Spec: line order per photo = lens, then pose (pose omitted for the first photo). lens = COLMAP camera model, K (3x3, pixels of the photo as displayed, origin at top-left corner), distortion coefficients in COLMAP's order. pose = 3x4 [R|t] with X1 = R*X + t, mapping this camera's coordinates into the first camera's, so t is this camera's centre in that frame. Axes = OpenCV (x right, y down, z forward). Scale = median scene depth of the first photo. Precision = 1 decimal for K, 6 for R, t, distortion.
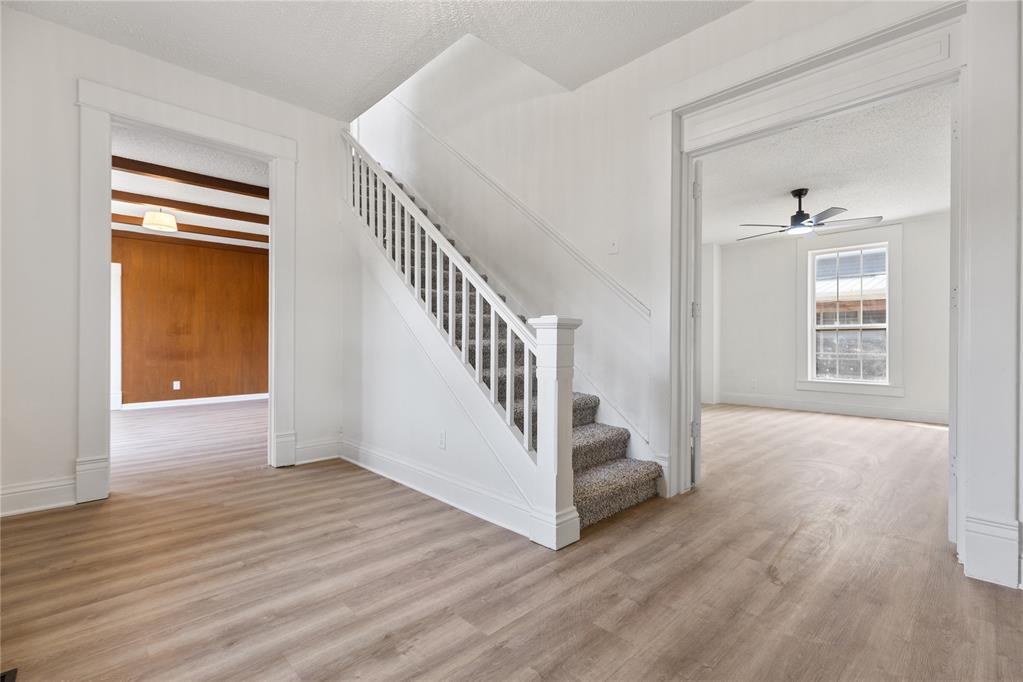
lens RADIAL K [[463.7, 0, 516.8], [0, 463.7, 351.9], [0, 0, 1]] dist [0.006967, -0.001113]
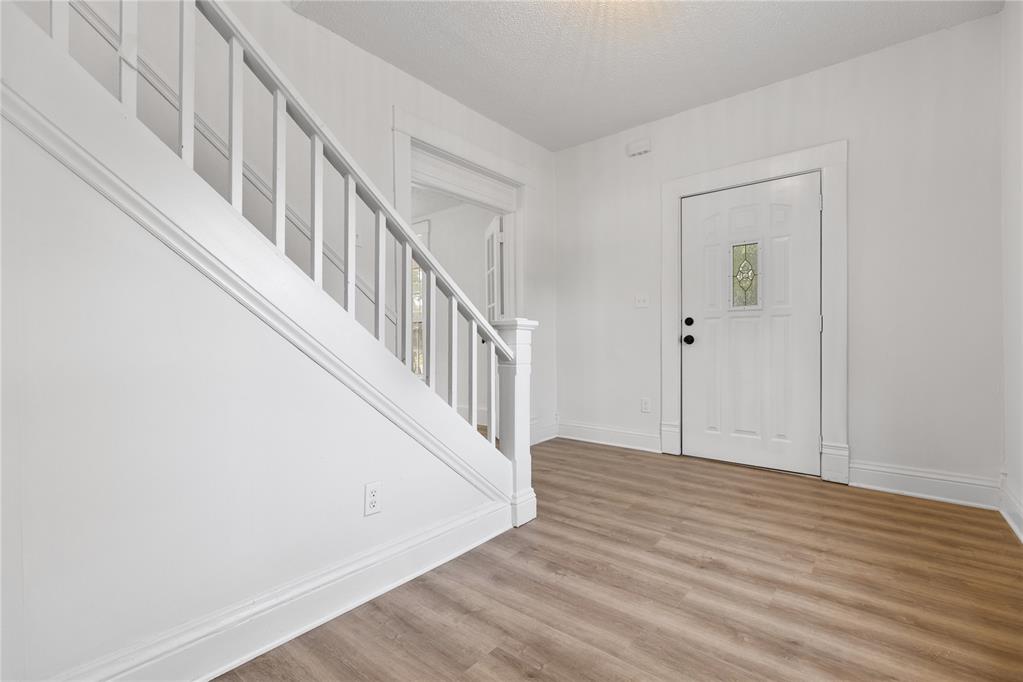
lens RADIAL K [[463.7, 0, 510.9], [0, 463.7, 340.3], [0, 0, 1]] dist [0.006967, -0.001113]
pose [[-0.117477, 0.005215, 0.993062, -1.309907], [0.029674, 0.999558, -0.001739, -0.019585], [-0.992632, 0.029264, -0.117579, 1.456757]]
